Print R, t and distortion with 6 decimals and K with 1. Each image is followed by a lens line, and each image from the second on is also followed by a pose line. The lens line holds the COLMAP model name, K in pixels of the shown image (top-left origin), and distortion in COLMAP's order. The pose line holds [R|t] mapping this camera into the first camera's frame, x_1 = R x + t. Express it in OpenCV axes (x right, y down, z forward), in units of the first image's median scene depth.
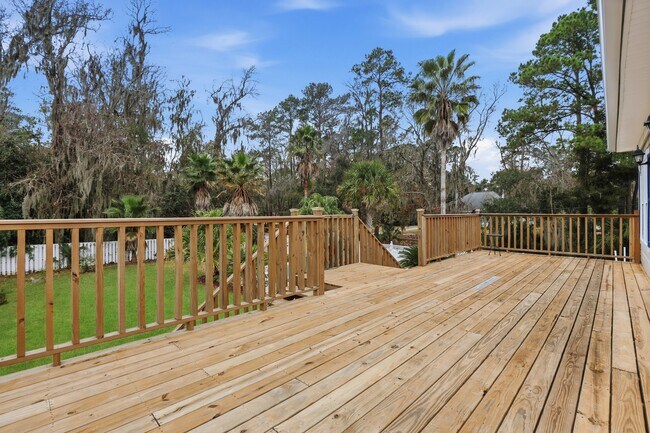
lens RADIAL K [[305.5, 0, 323.1], [0, 305.5, 214.6], [0, 0, 1]] dist [-0.024642, 0.000198]
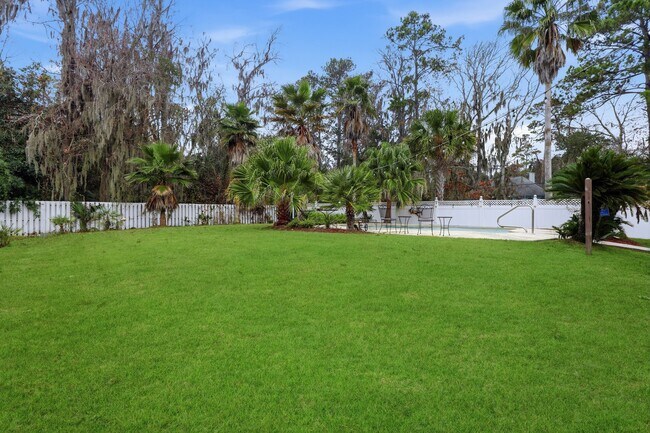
lens RADIAL K [[305.7, 0, 325.0], [0, 305.7, 216.5], [0, 0, 1]] dist [-0.024563, 0.001044]
pose [[0.999903, 0.000041, 0.013947, -0.113586], [-0.000094, 0.999993, 0.003785, 0.077013], [-0.013947, -0.003786, 0.999896, 0.097894]]
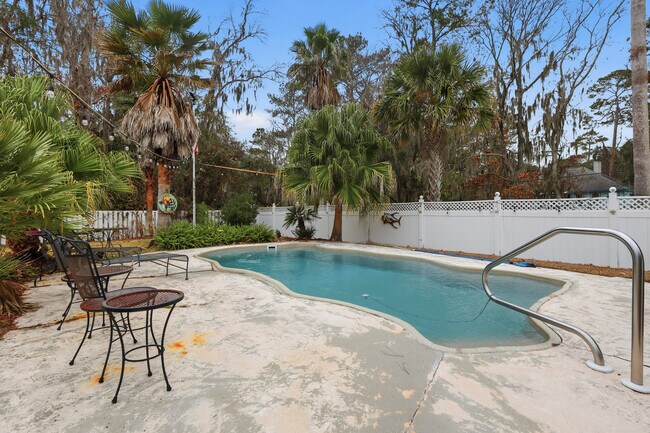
lens RADIAL K [[305.7, 0, 325.0], [0, 305.7, 216.5], [0, 0, 1]] dist [-0.024563, 0.001044]
pose [[0.992620, -0.008966, -0.120935, 0.020910], [0.009334, 0.999953, 0.002474, 0.065562], [0.120907, -0.003585, 0.992657, 0.296159]]
